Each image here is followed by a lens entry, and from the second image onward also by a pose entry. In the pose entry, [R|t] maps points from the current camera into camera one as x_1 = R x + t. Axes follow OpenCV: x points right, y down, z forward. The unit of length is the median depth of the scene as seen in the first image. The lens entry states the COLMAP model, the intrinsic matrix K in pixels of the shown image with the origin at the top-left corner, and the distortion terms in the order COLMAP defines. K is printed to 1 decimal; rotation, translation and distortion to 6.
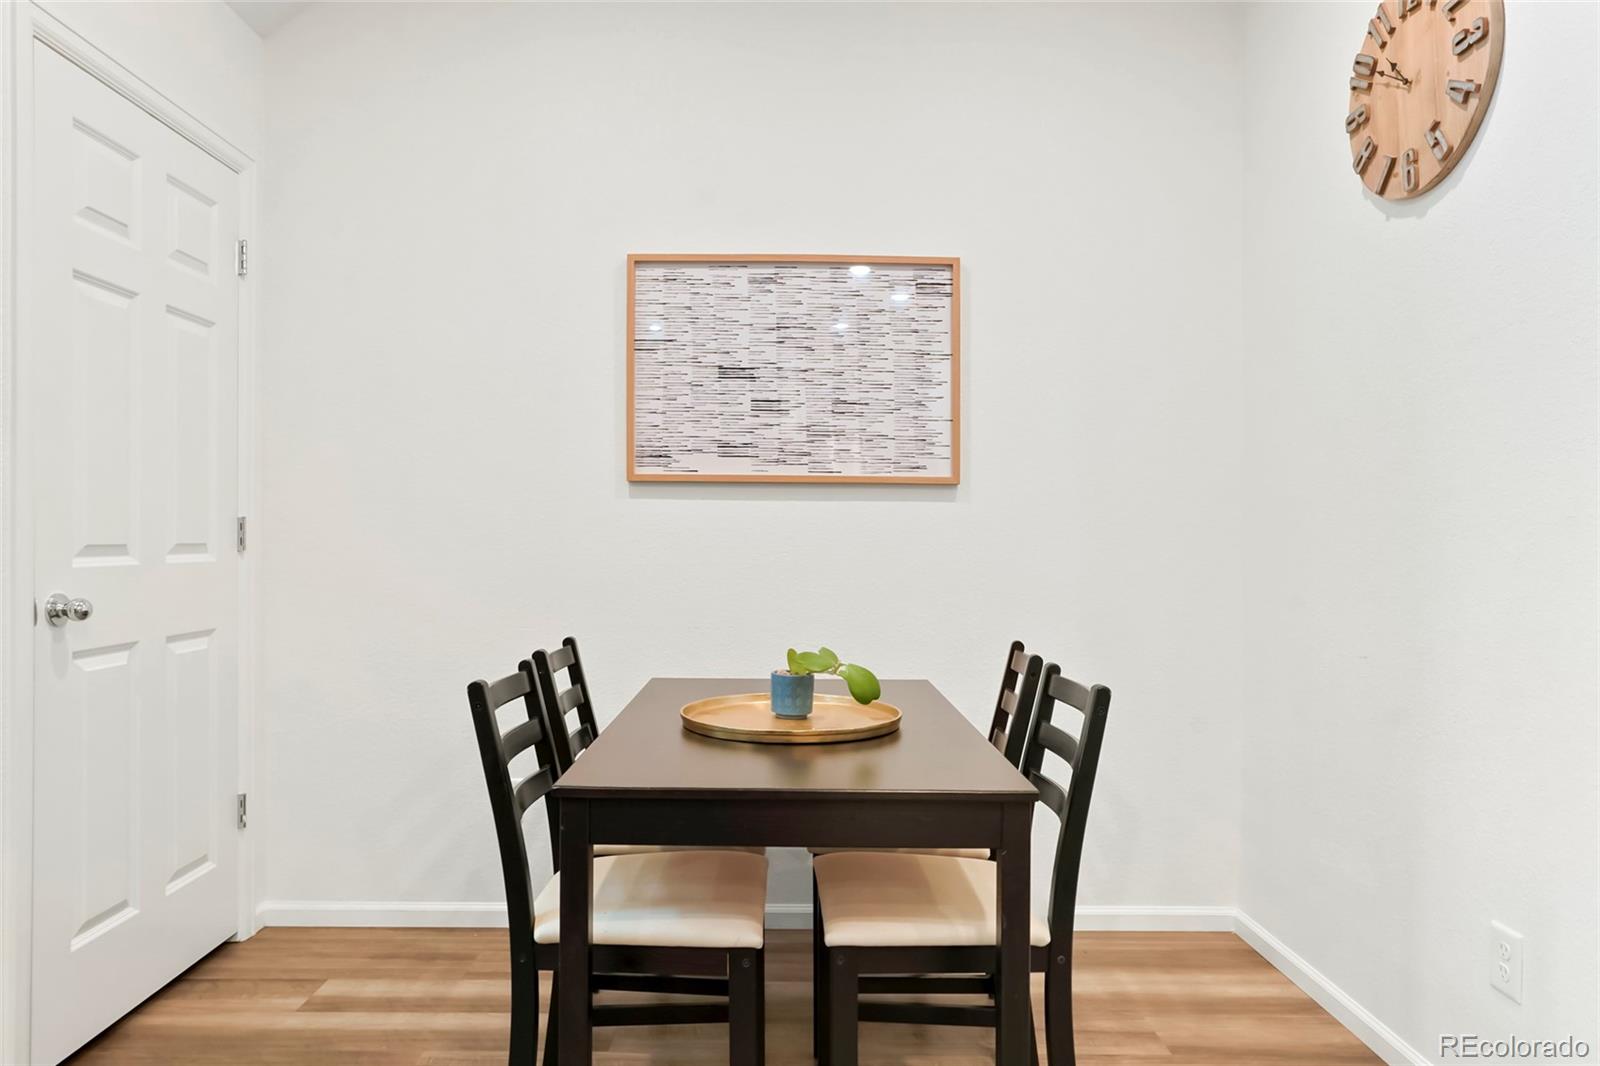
lens RADIAL K [[1042.8, 0, 788.9], [0, 1042.8, 538.3], [0, 0, 1]] dist [-0.024882, 0.009293]
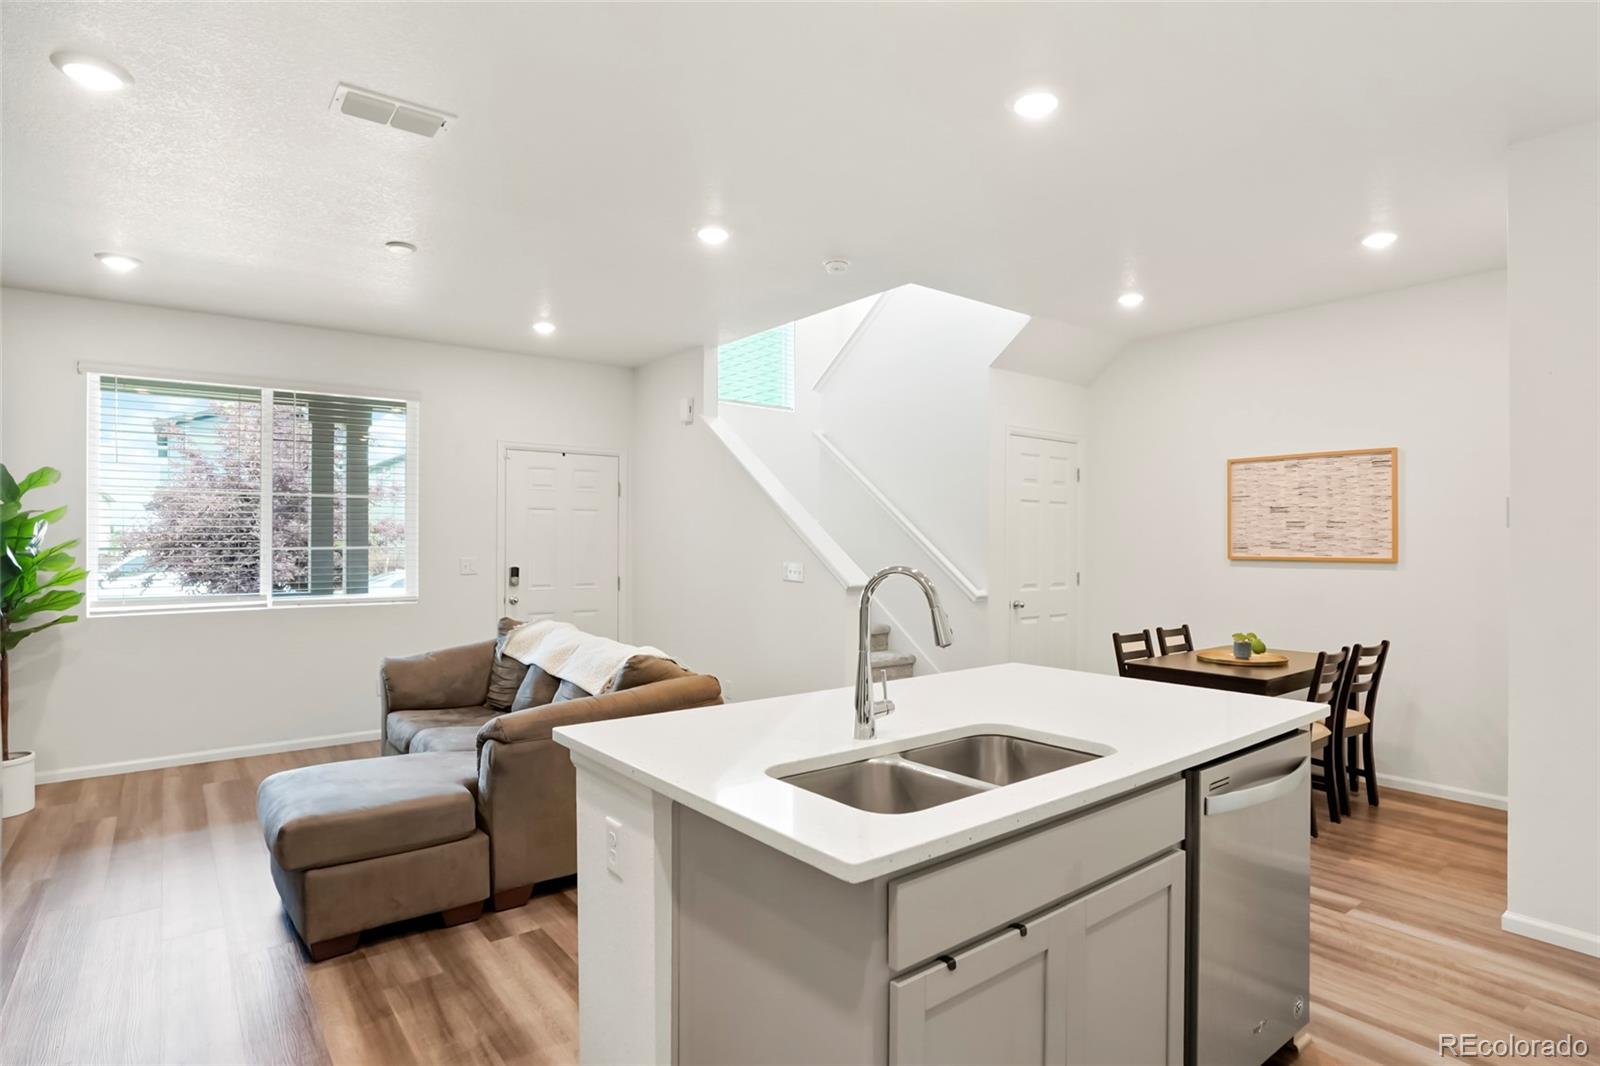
lens RADIAL K [[828.3, 0, 807.4], [0, 828.3, 542.7], [0, 0, 1]] dist [-0.020349, 0.005765]
pose [[0.613741, -0.007891, -0.789468, 0.703872], [0.002362, 0.999964, -0.008159, -0.078059], [0.789504, 0.003143, 0.613738, -0.834743]]
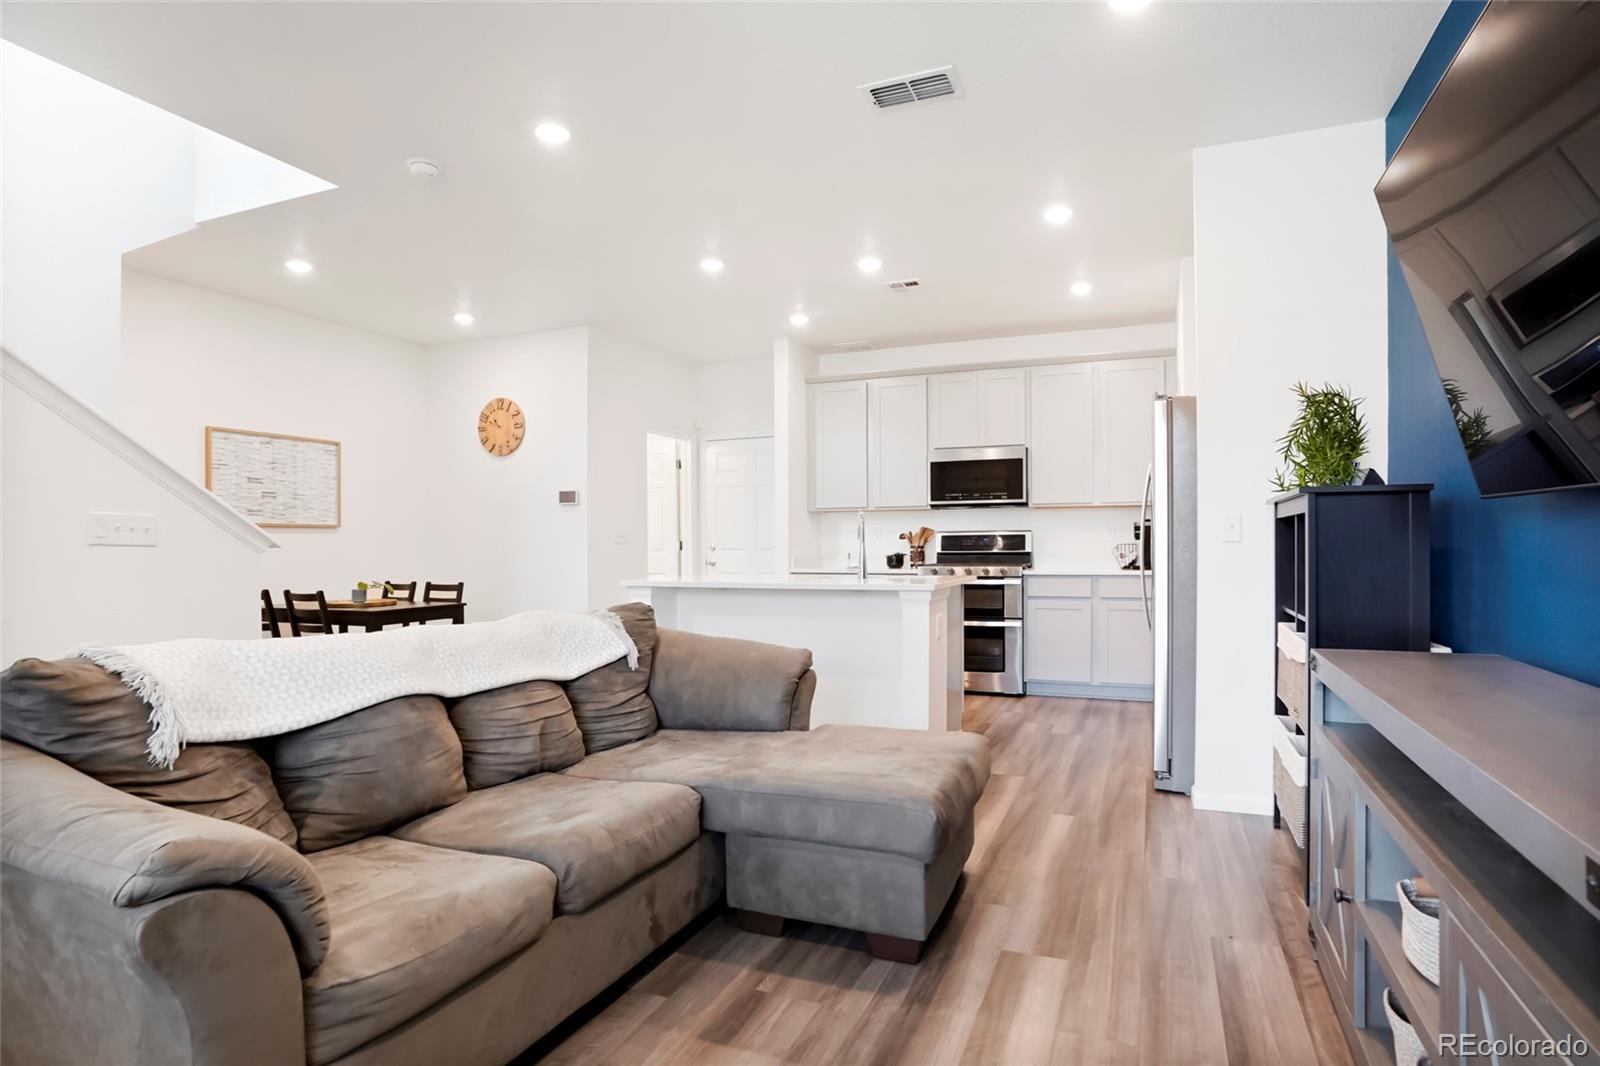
lens RADIAL K [[828.3, 0, 803.3], [0, 828.3, 528.1], [0, 0, 1]] dist [-0.020349, 0.005765]
pose [[0.392497, -0.001121, 0.919753, -1.300488], [0.012517, 0.999913, -0.004123, -0.025446], [-0.919668, 0.013131, 0.392477, -0.908837]]
